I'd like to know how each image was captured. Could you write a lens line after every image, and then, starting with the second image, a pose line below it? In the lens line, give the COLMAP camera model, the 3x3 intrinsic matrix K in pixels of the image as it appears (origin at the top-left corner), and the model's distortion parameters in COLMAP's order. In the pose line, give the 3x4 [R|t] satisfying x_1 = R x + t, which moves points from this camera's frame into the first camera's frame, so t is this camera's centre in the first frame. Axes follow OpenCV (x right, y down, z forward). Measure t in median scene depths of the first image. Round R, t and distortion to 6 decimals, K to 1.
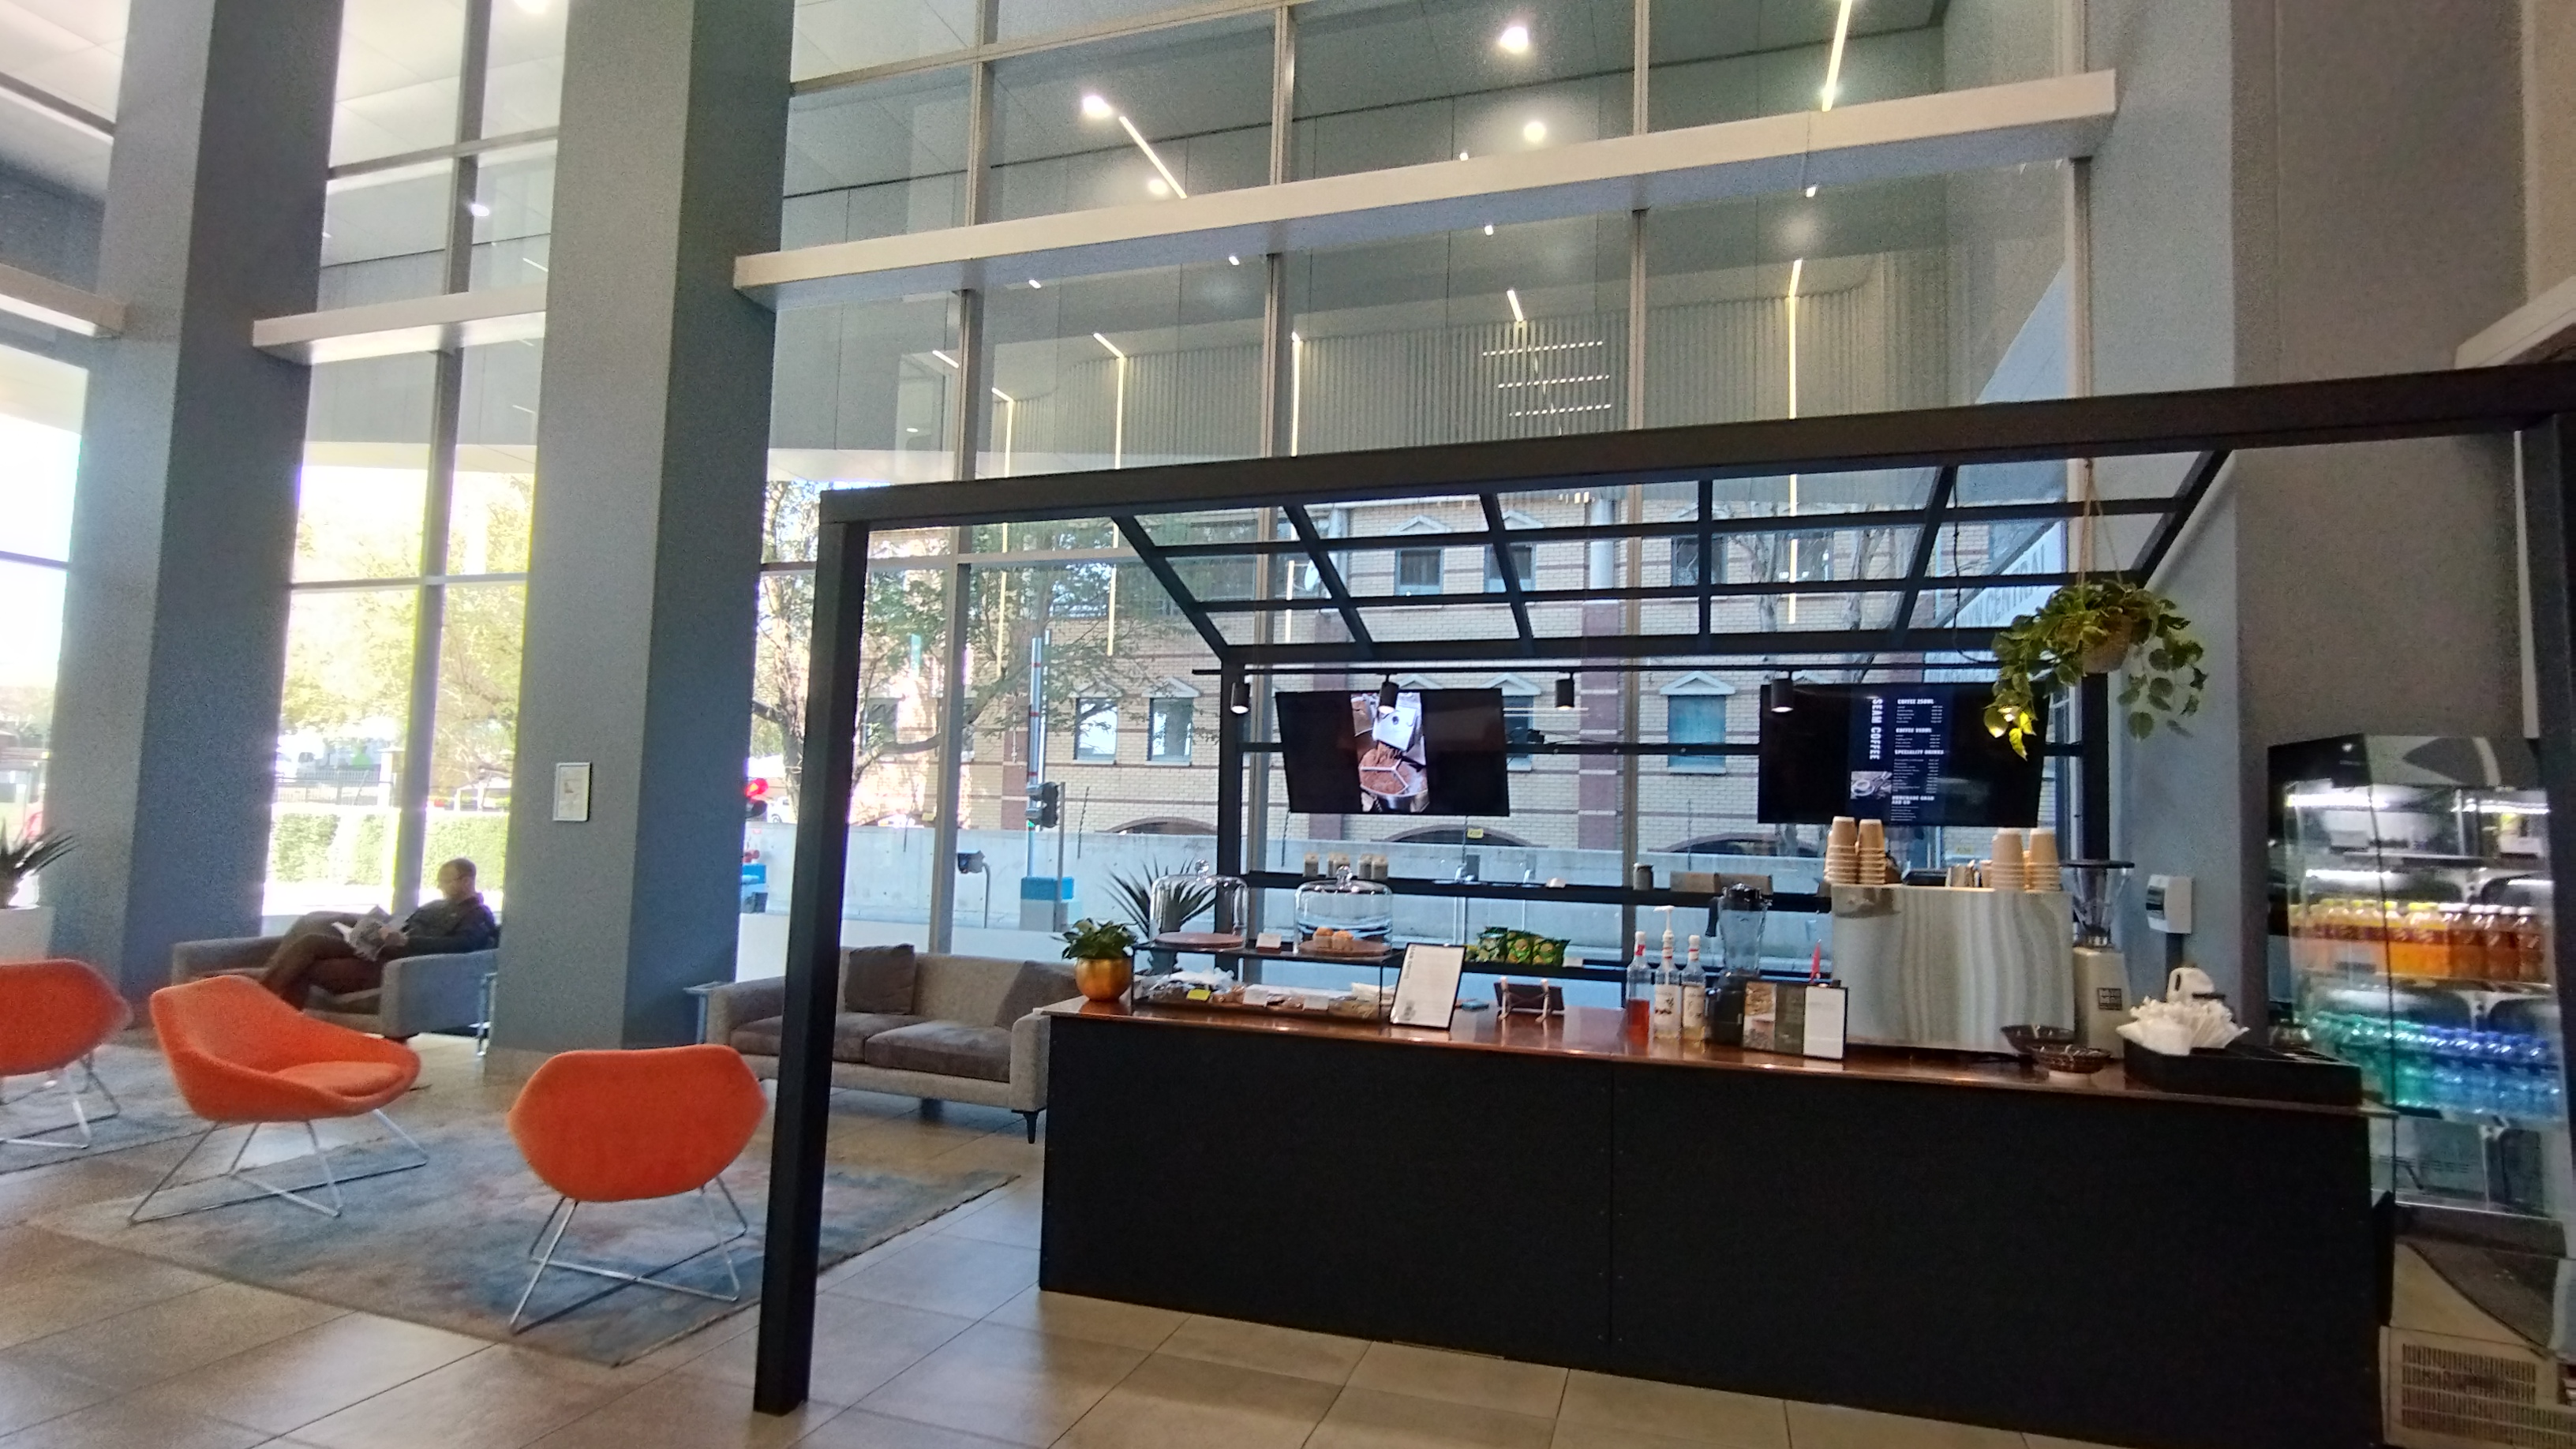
lens RADIAL K [[1186.3, 0, 1341.5], [0, 1186.3, 751.6], [0, 0, 1]] dist [-0.000308, 0.000660]
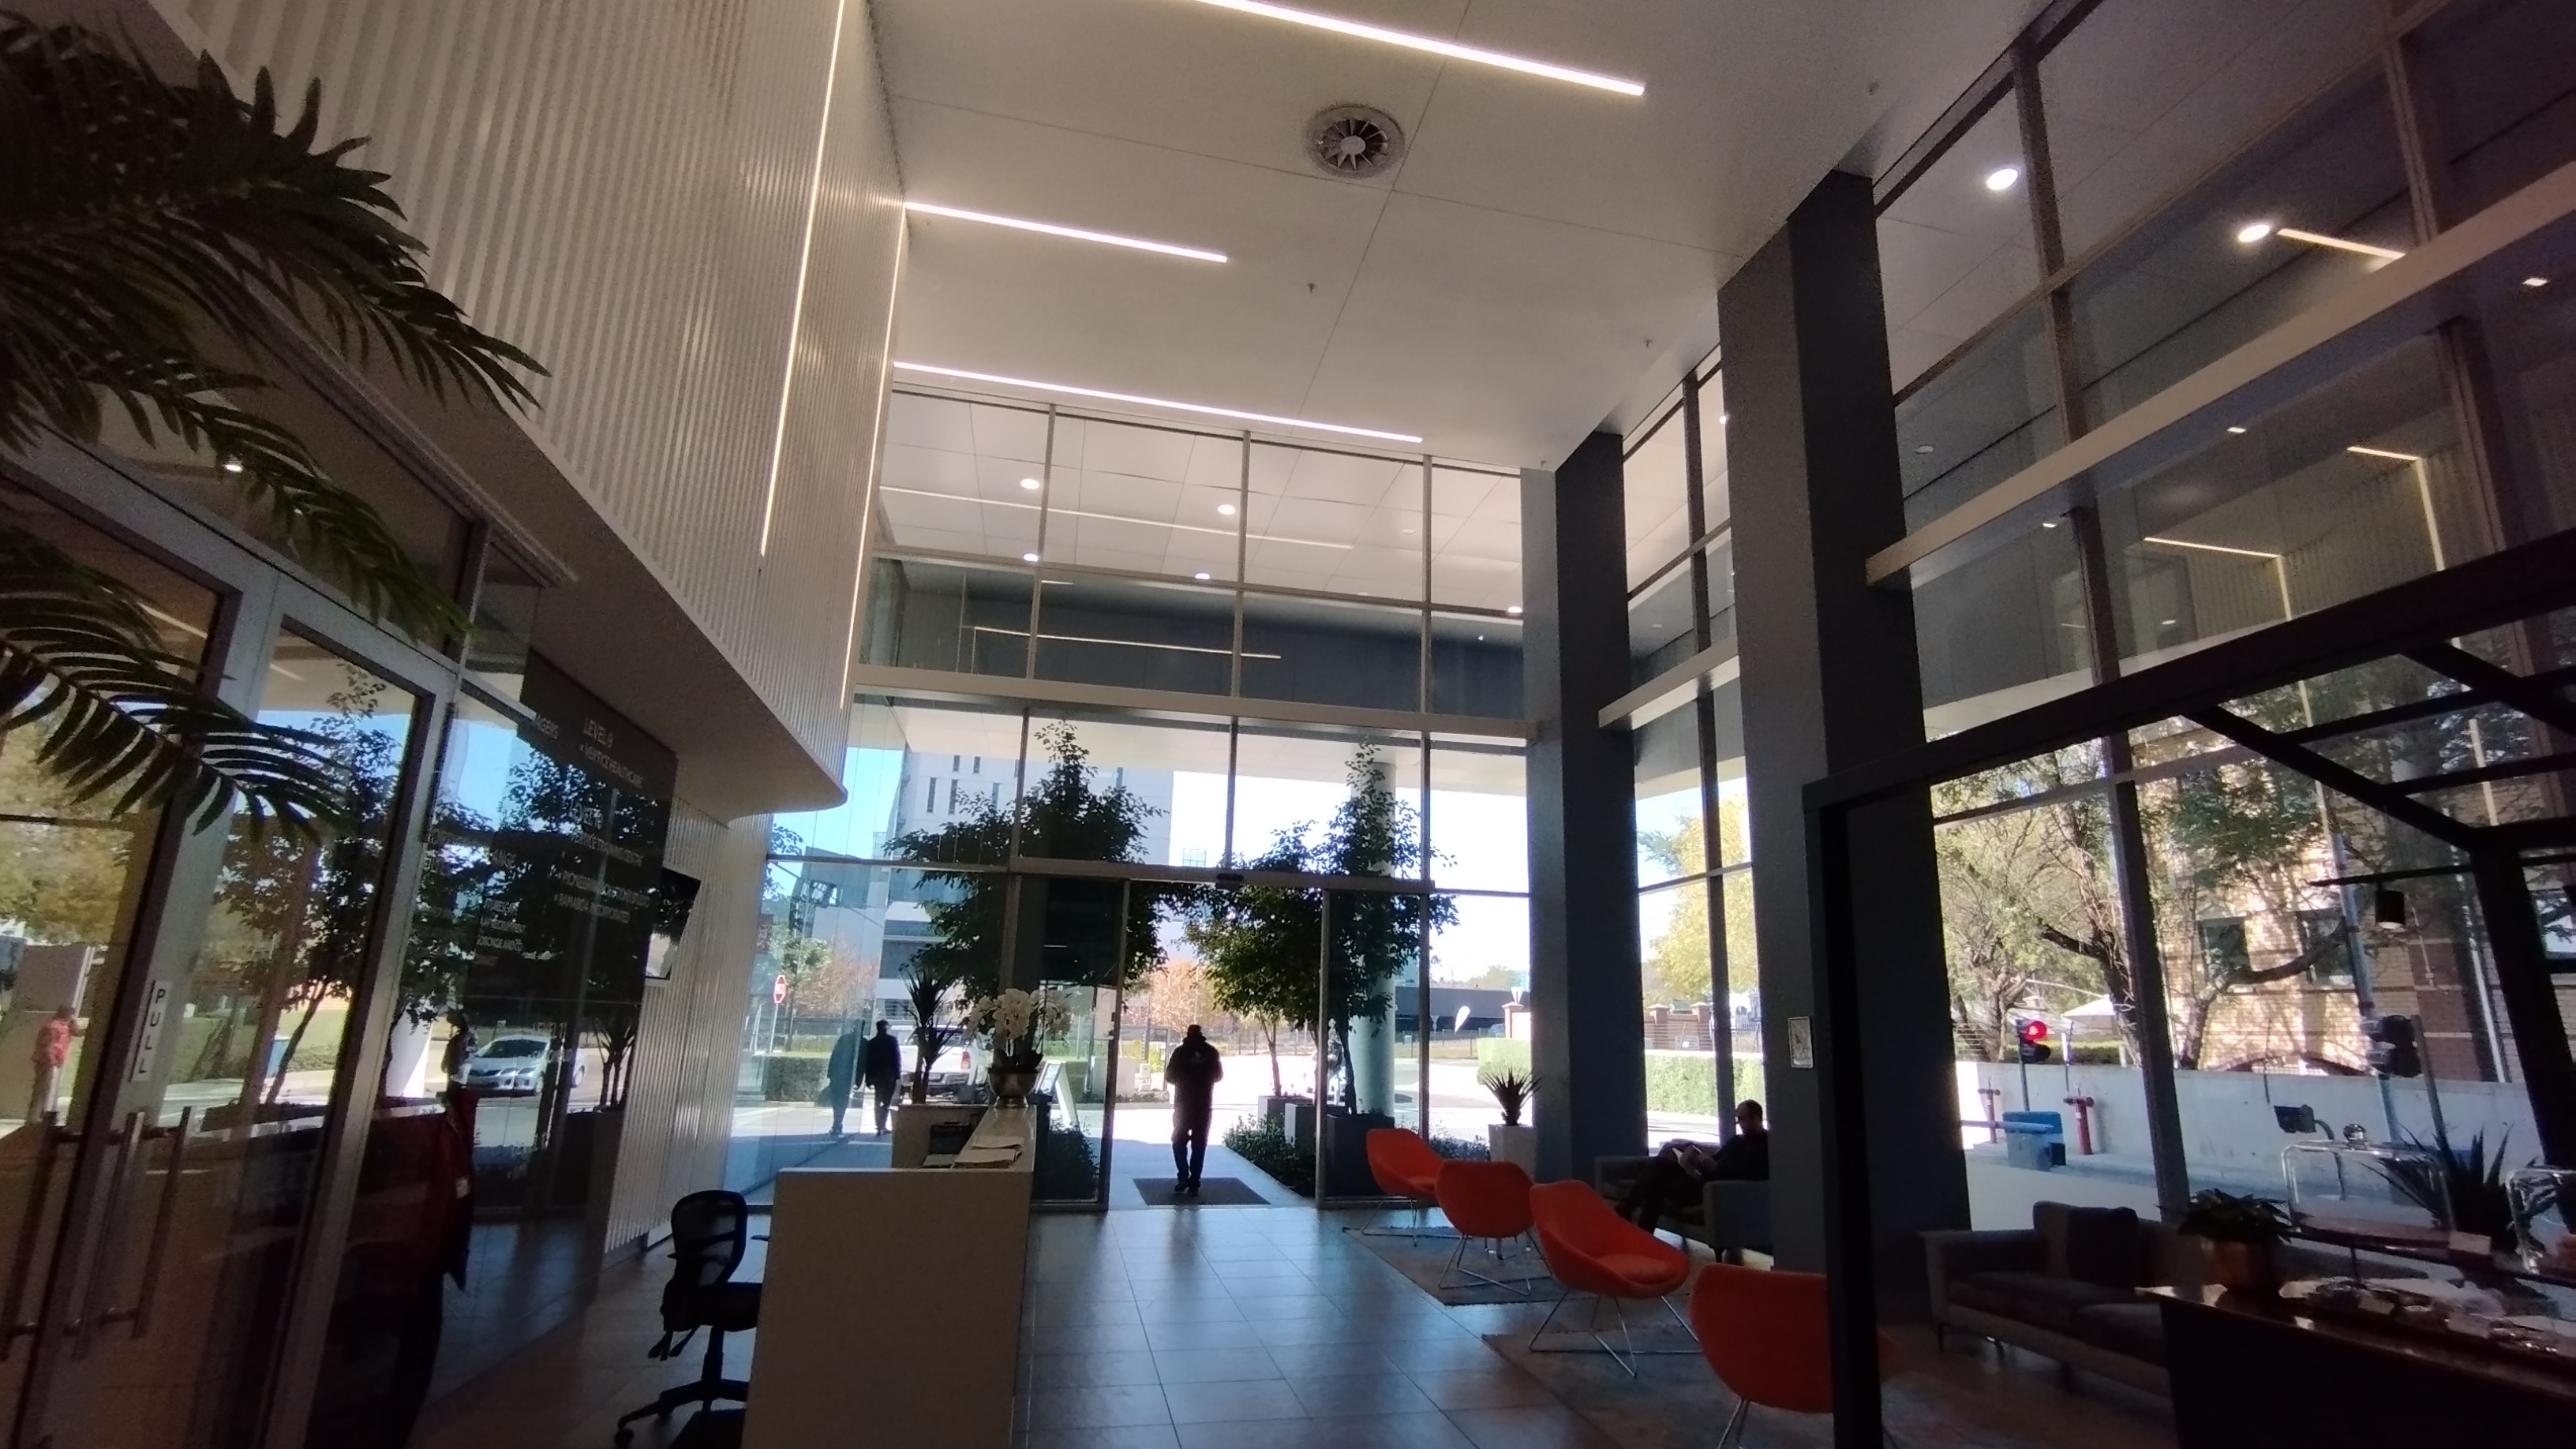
lens RADIAL K [[1186.3, 0, 1341.5], [0, 1186.3, 751.6], [0, 0, 1]] dist [-0.000308, 0.000660]
pose [[0.510590, -0.220281, -0.831128, 0.123215], [0.051118, 0.972693, -0.226397, -0.002313], [0.858304, 0.073110, 0.507907, -0.003766]]
